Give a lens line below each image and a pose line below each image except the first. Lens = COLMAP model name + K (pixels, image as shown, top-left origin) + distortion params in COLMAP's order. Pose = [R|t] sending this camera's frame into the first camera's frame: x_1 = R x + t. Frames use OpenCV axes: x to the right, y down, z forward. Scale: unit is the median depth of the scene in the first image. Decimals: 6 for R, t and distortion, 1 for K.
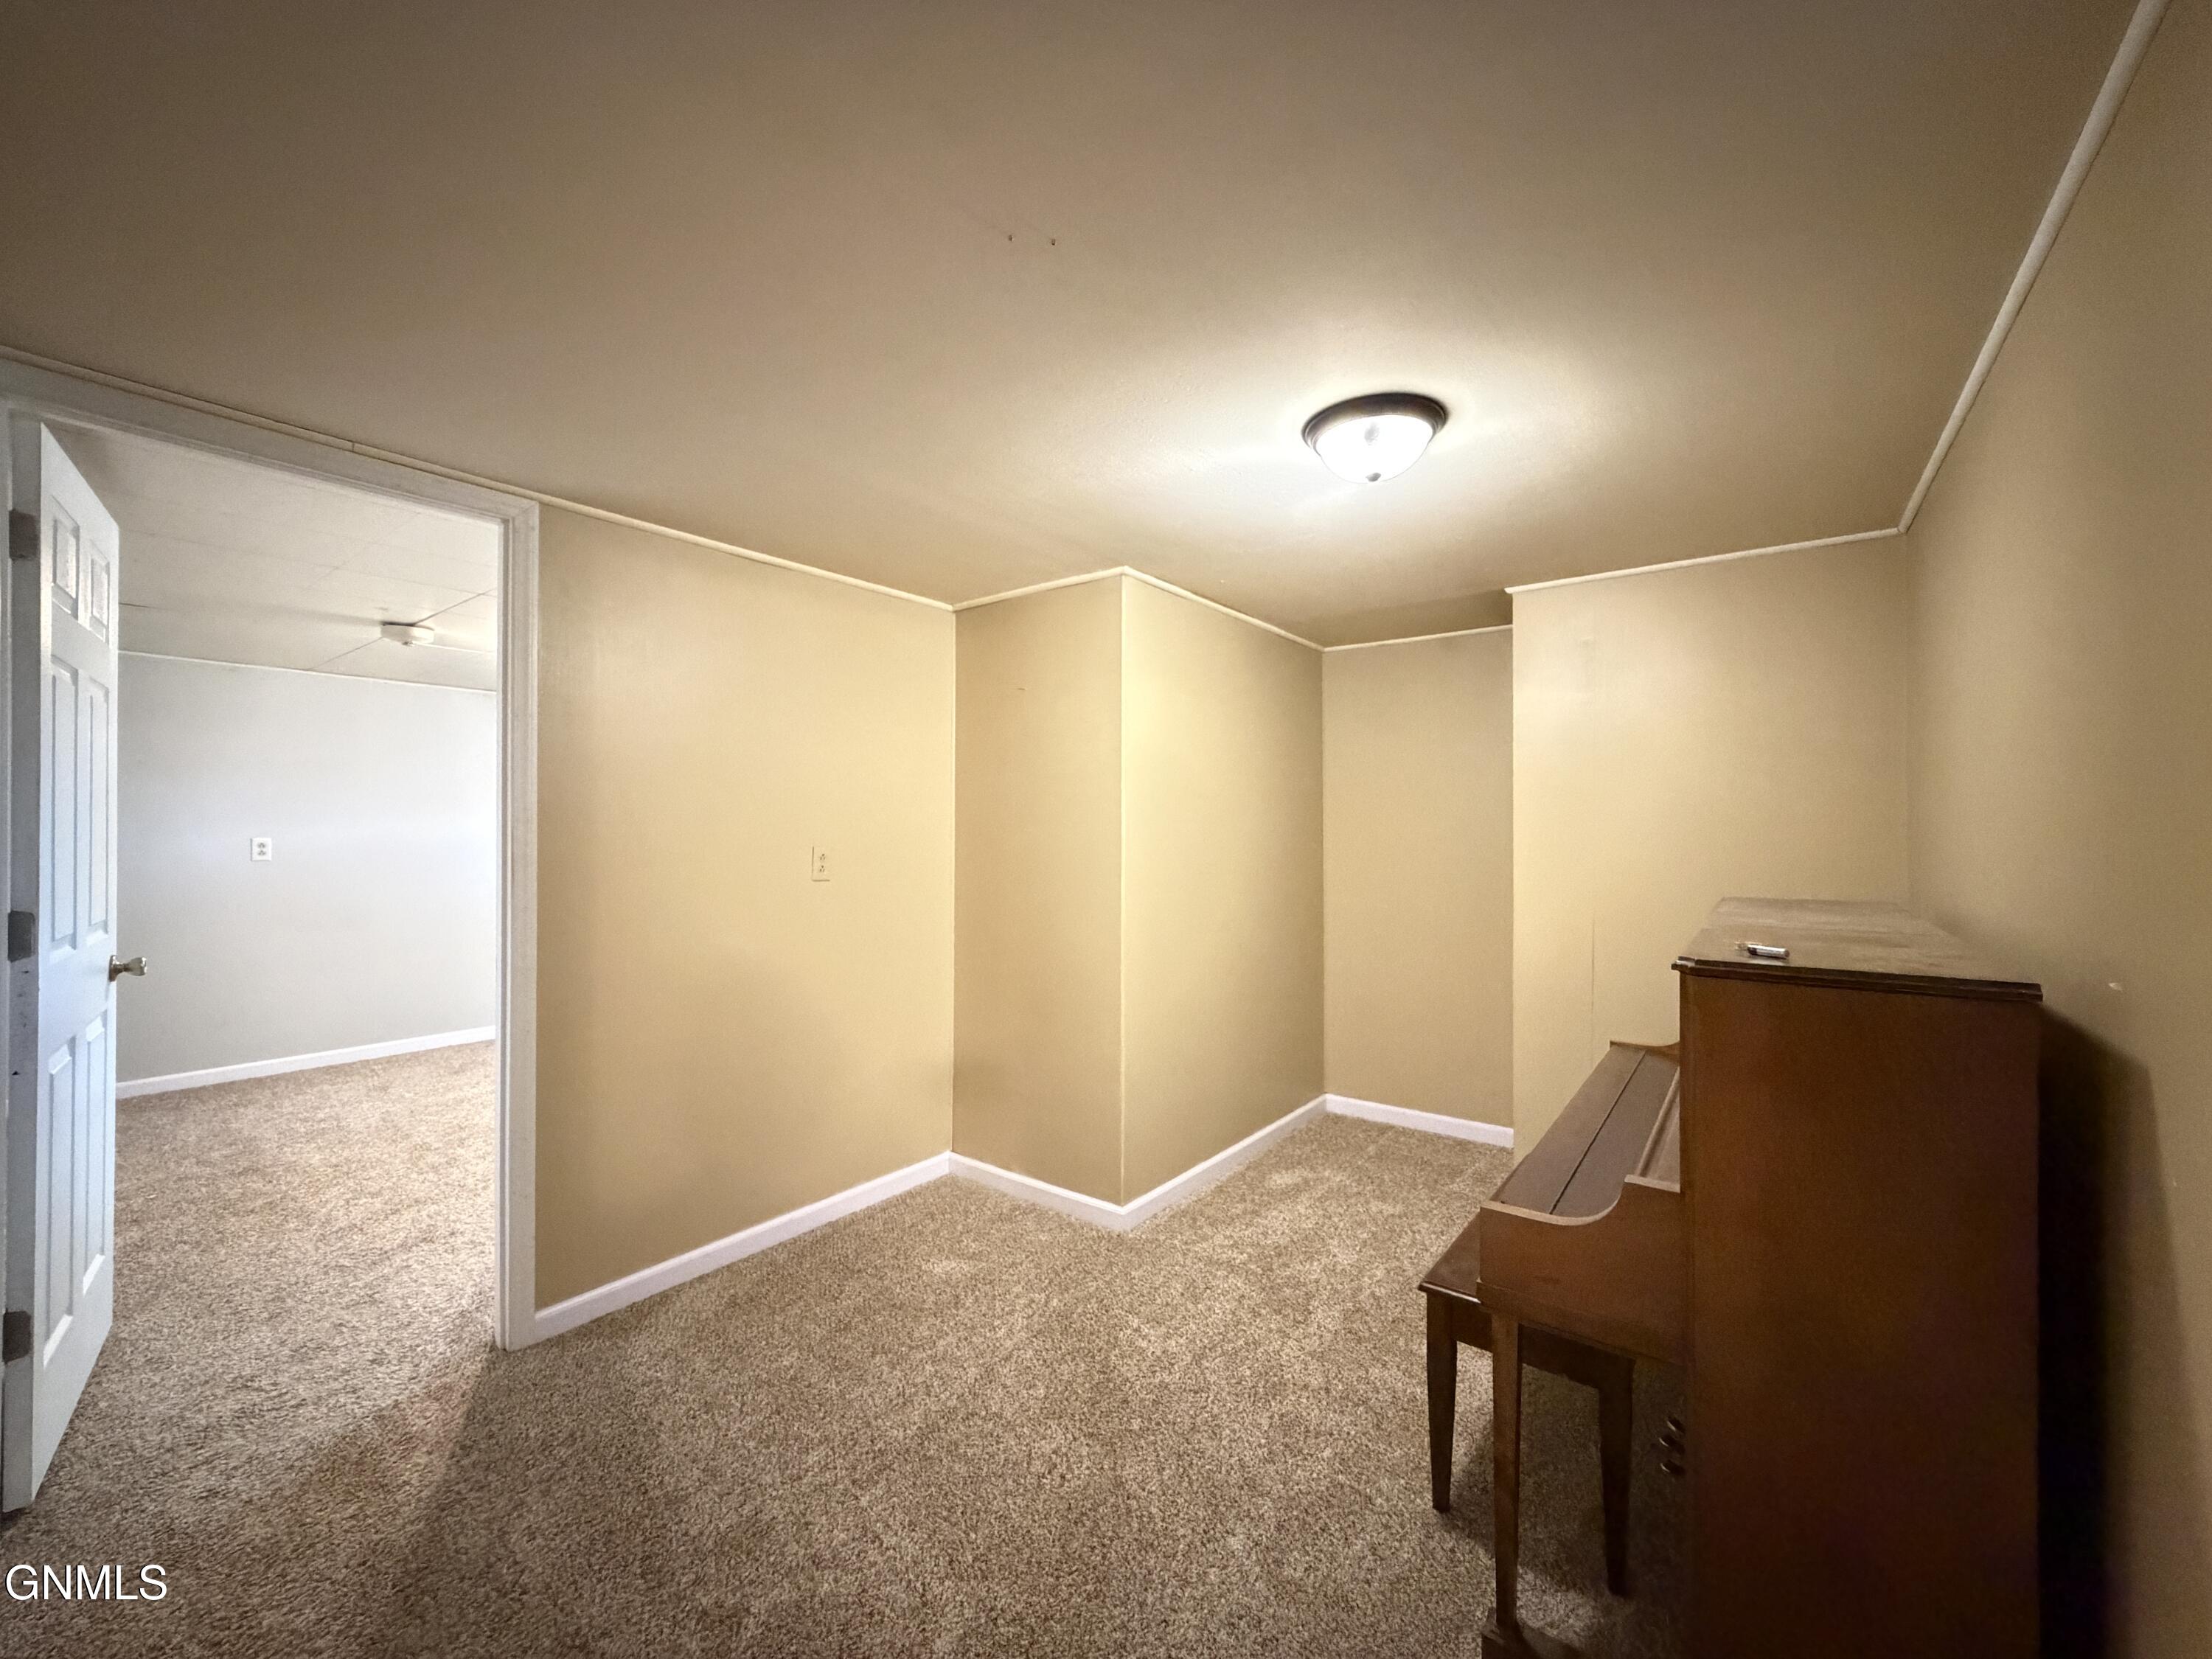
lens RADIAL K [[881.8, 0, 1106.6], [0, 881.8, 829.2], [0, 0, 1]] dist [-0.001550, 0.000382]
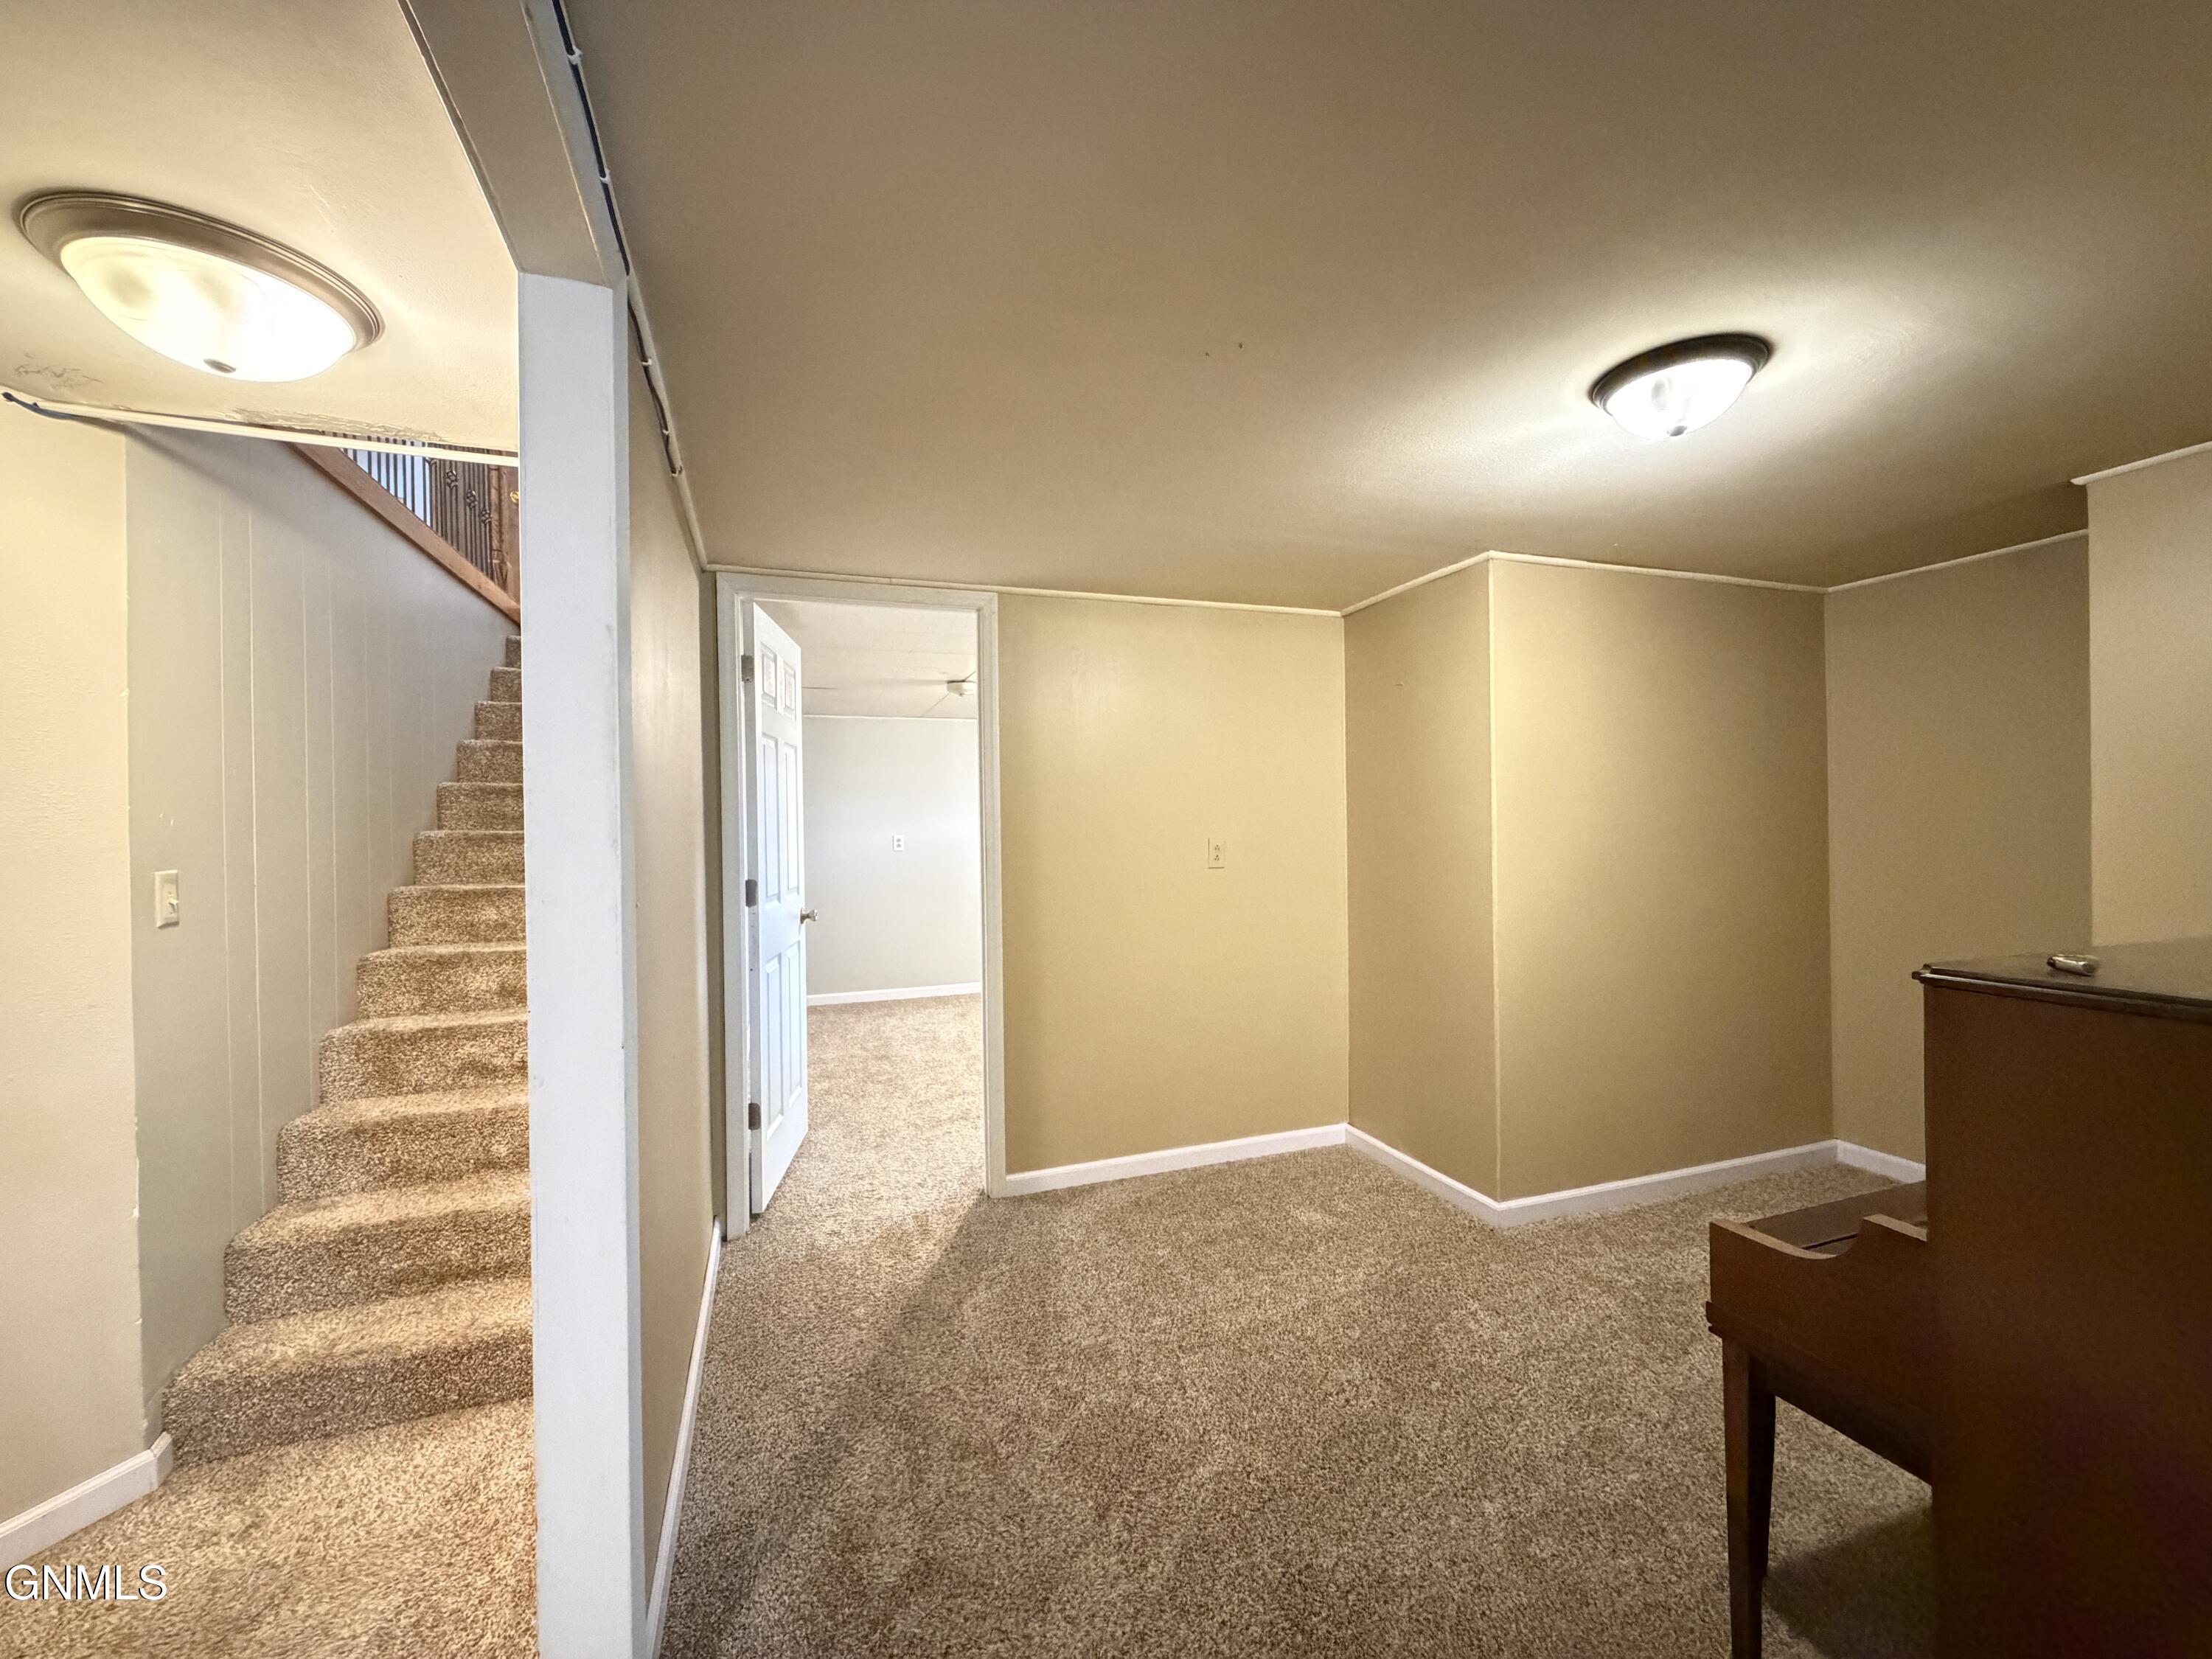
lens RADIAL K [[881.8, 0, 1103.2], [0, 881.8, 830.0], [0, 0, 1]] dist [-0.001550, 0.000382]
pose [[0.838593, -0.012439, -0.544617, 0.241467], [0.018773, 0.999805, 0.006071, -0.002800], [0.544435, -0.015315, 0.838663, -0.076508]]
